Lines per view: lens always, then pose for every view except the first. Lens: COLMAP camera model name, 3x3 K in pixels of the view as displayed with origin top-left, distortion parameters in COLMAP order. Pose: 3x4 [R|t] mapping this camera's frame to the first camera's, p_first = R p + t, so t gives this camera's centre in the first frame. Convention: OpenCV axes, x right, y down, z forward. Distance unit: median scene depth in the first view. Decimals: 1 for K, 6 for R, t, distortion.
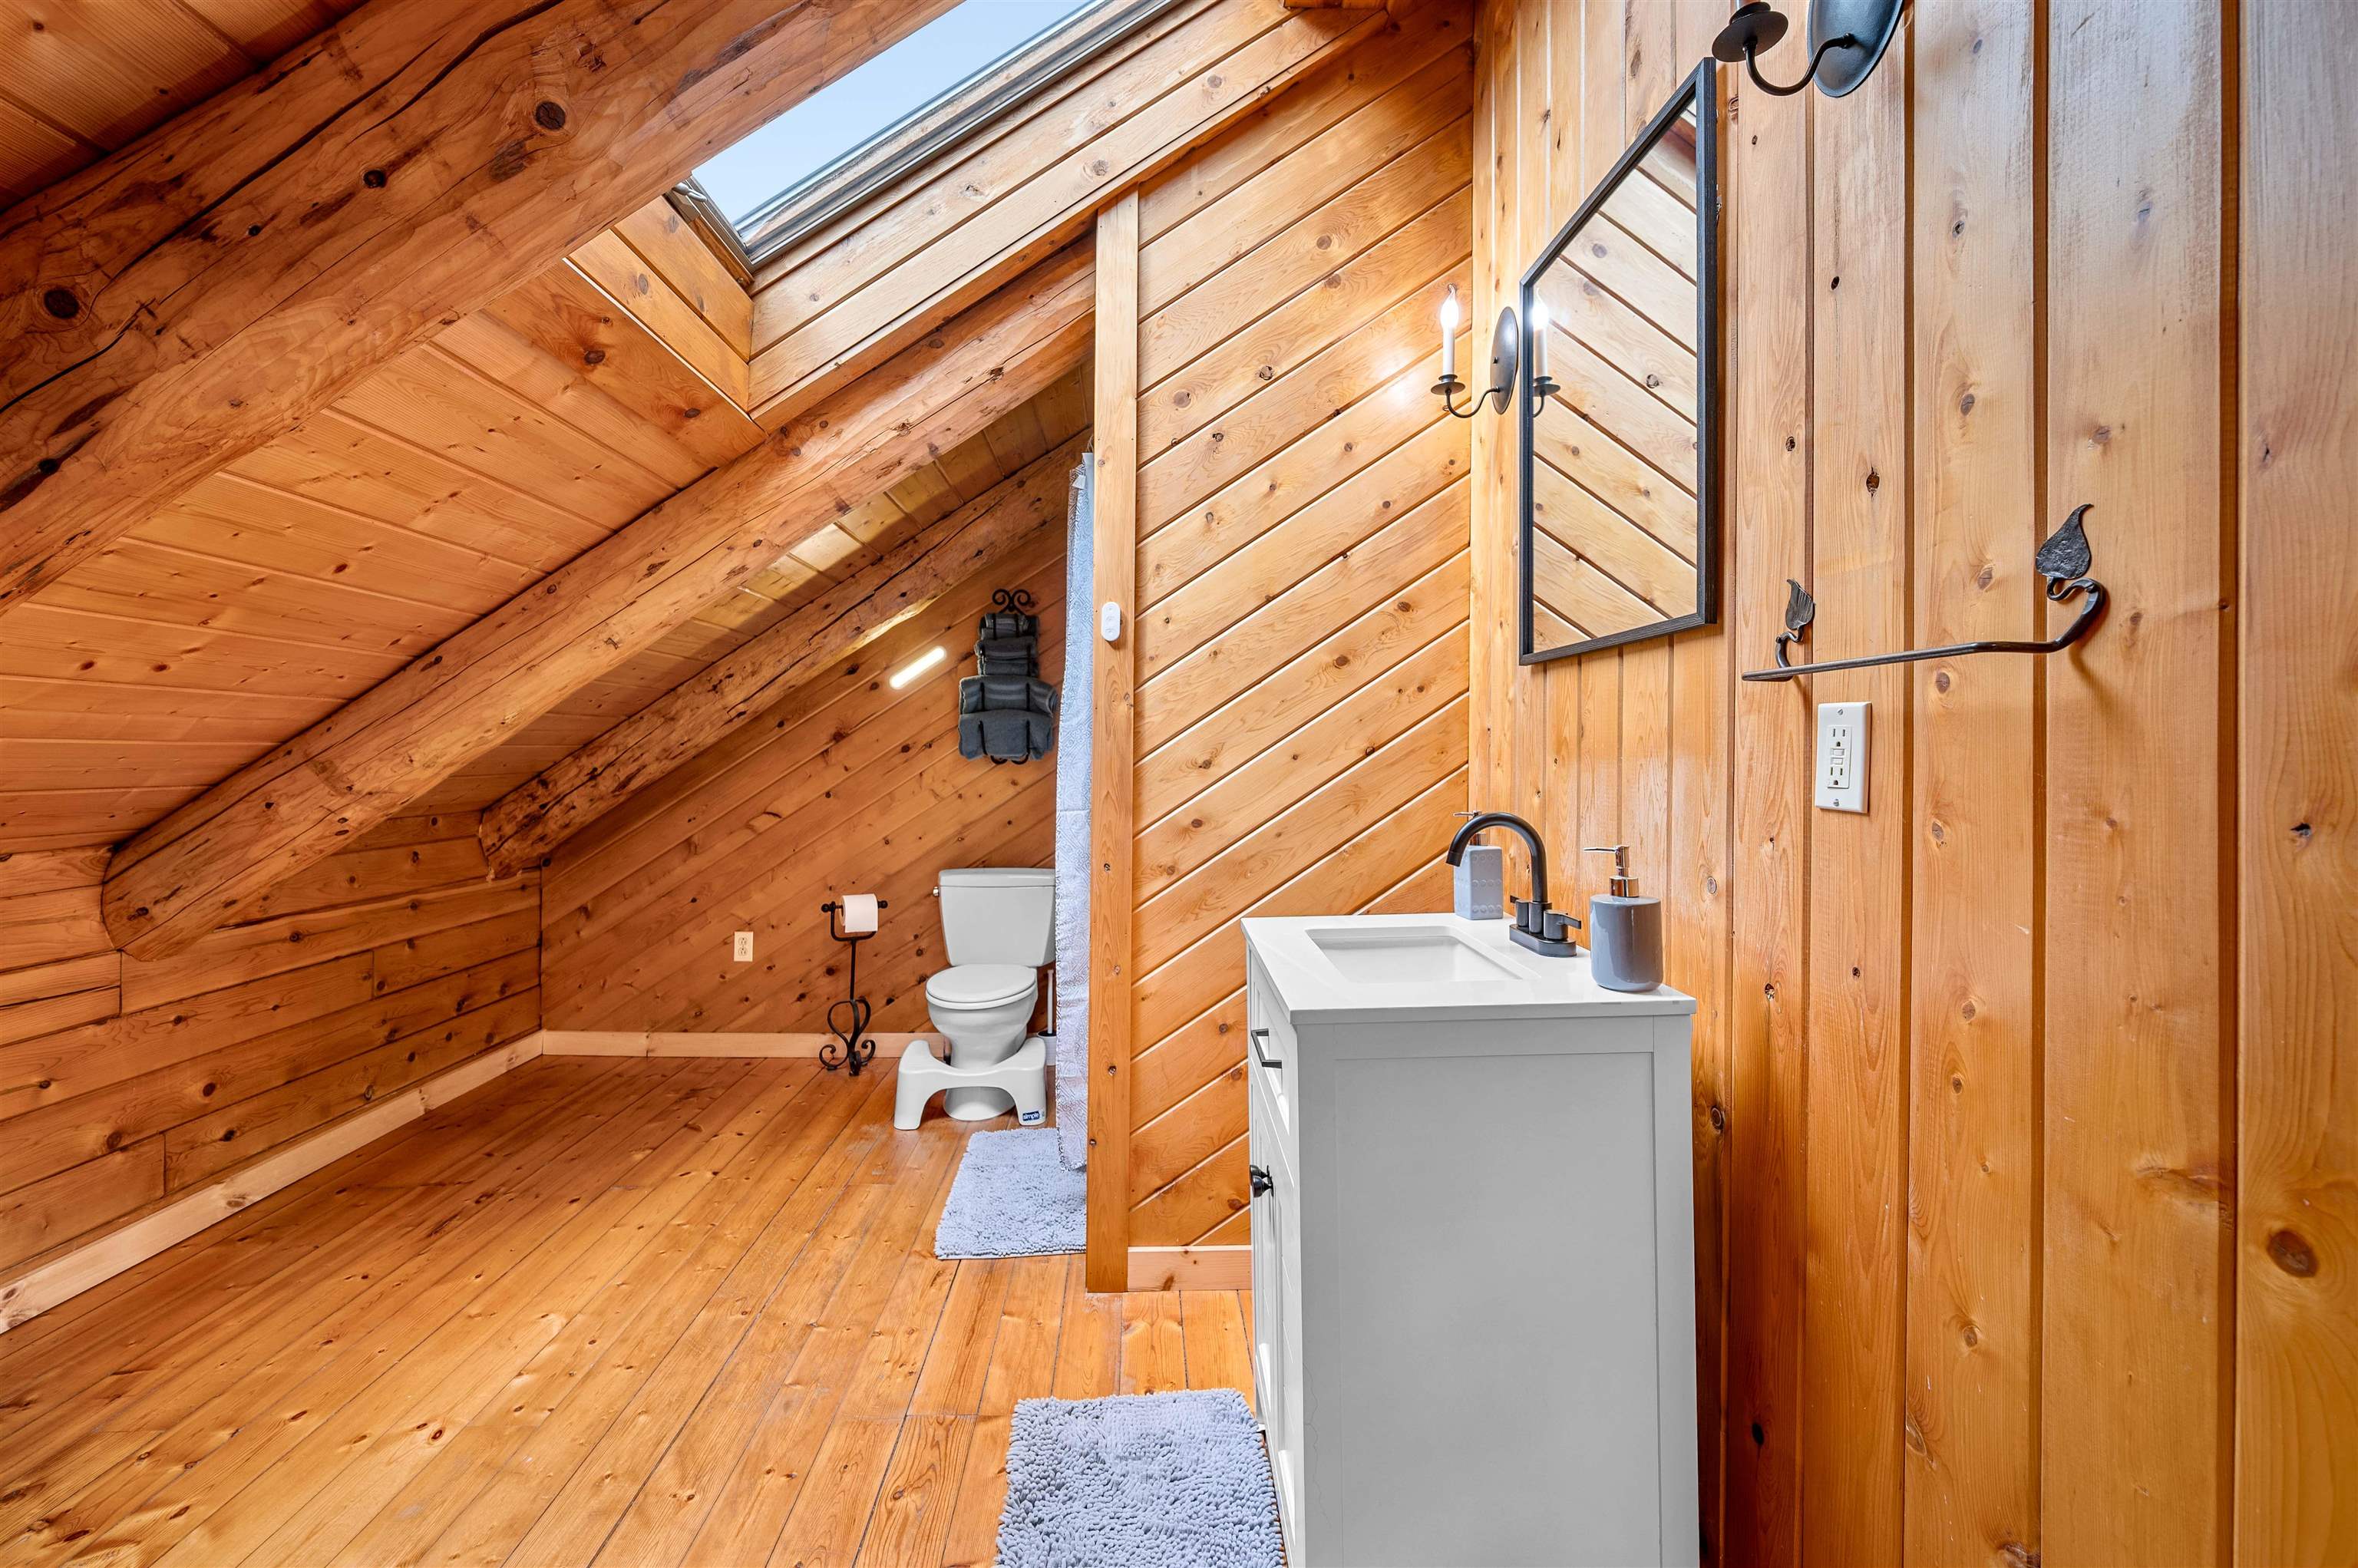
lens RADIAL K [[916.8, 0, 1183.1], [0, 916.8, 753.2], [0, 0, 1]] dist [-0.000455, -0.000266]
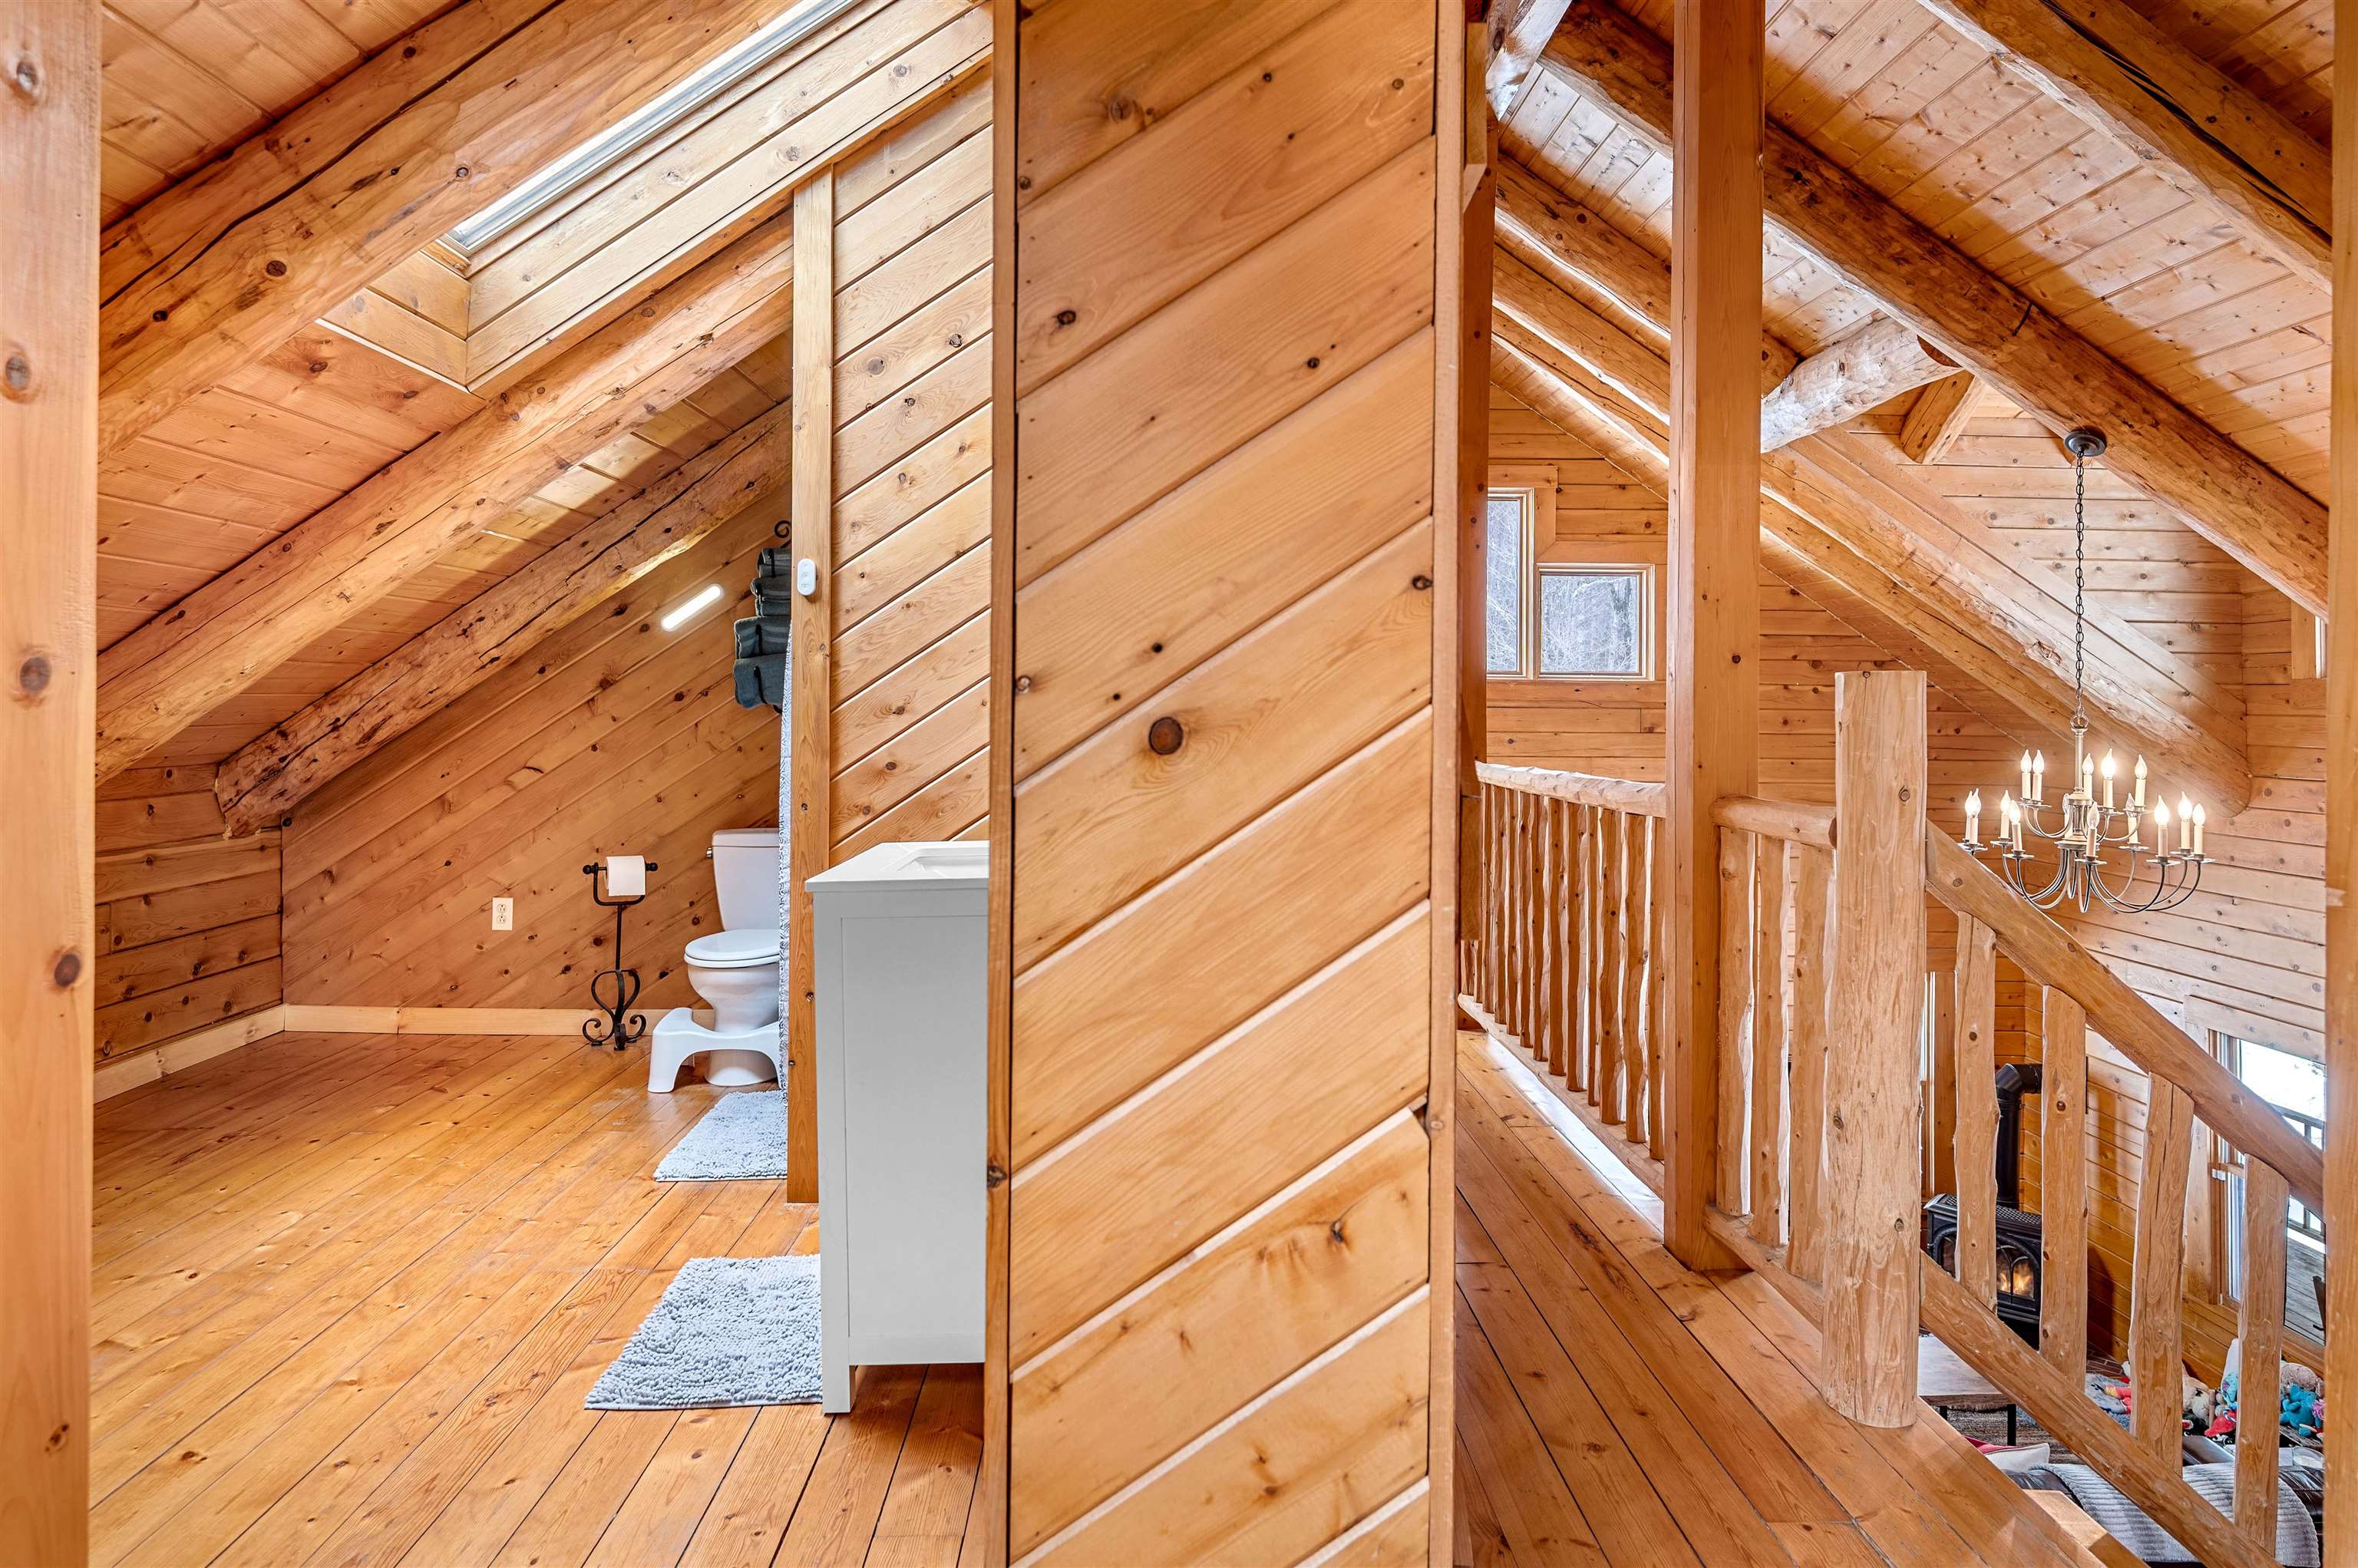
lens RADIAL K [[1345.9, 0, 1210.0], [0, 1345.9, 713.8], [0, 0, 1]] dist [-0.002095, 0.002944]
pose [[0.999952, -0.001894, -0.009650, 0.381042], [0.001965, 0.999971, 0.007407, 0.004703], [0.009636, -0.007426, 0.999926, -0.530085]]
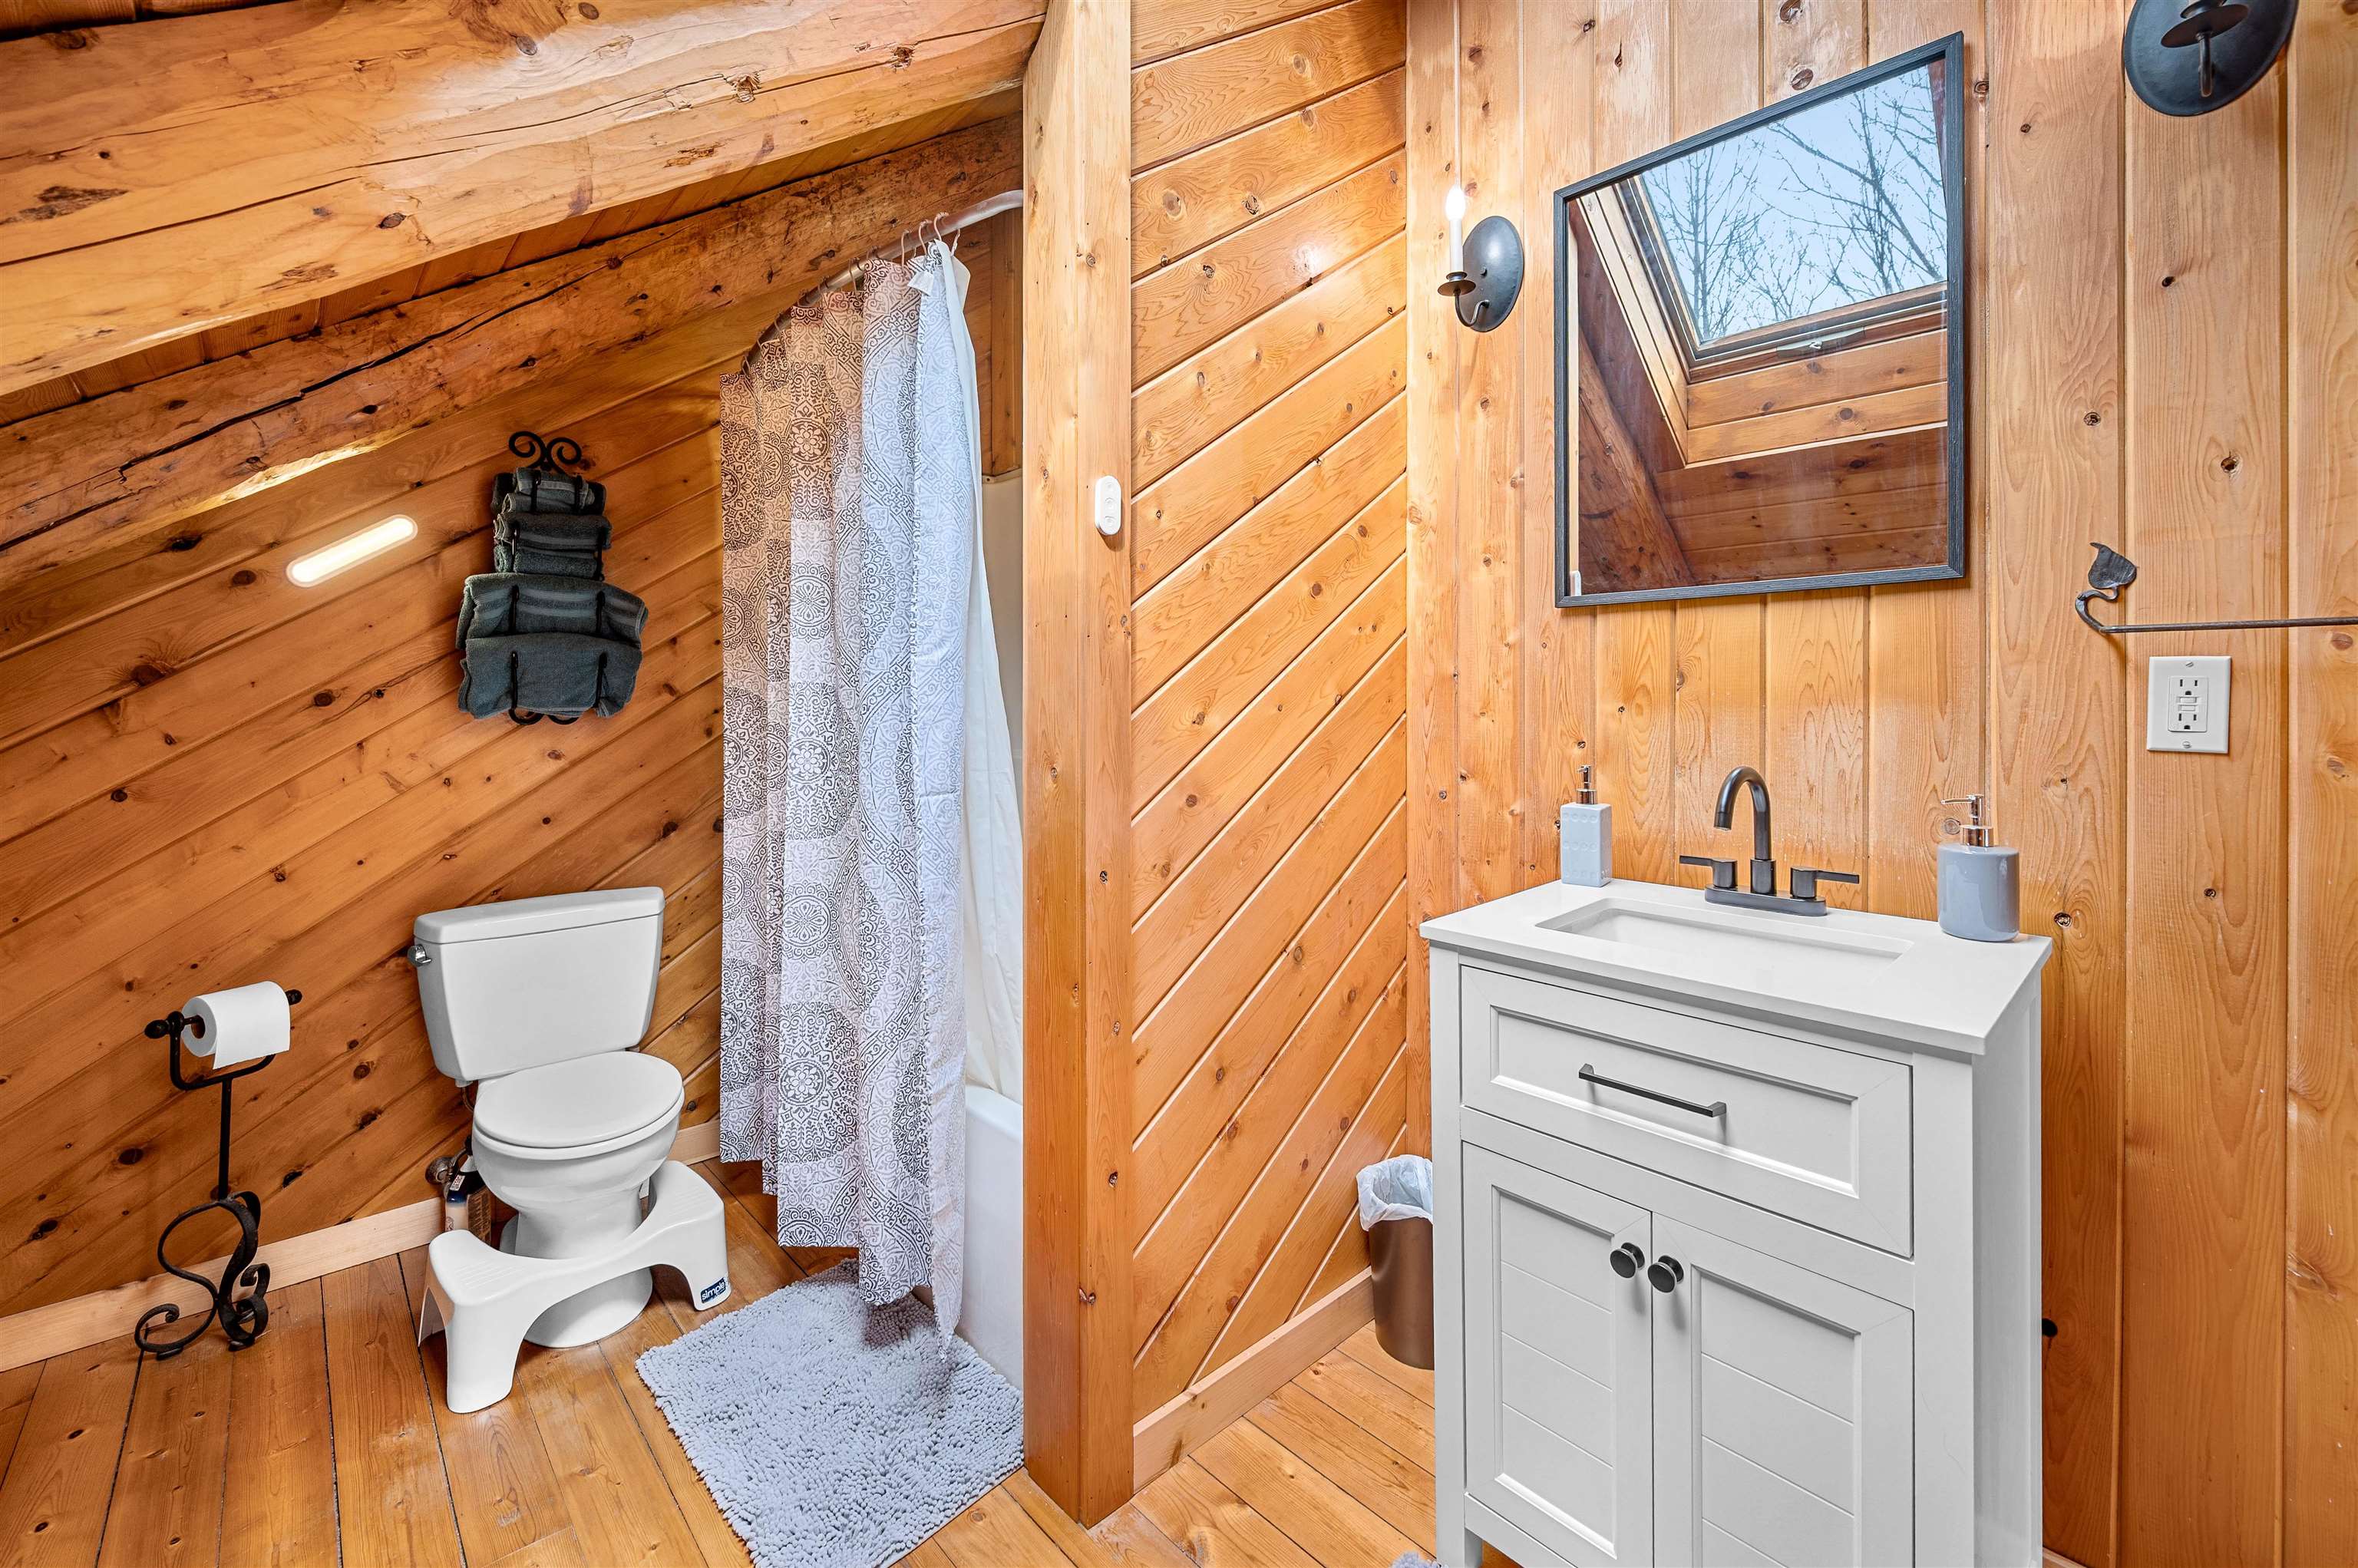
lens RADIAL K [[961.7, 0, 1145.8], [0, 961.7, 707.9], [0, 0, 1]] dist [-0.001077, -0.000031]
pose [[0.768247, -0.010948, 0.640060, -0.473138], [0.005479, 0.999930, 0.010527, -0.004870], [-0.640131, -0.004580, 0.768253, 0.420985]]
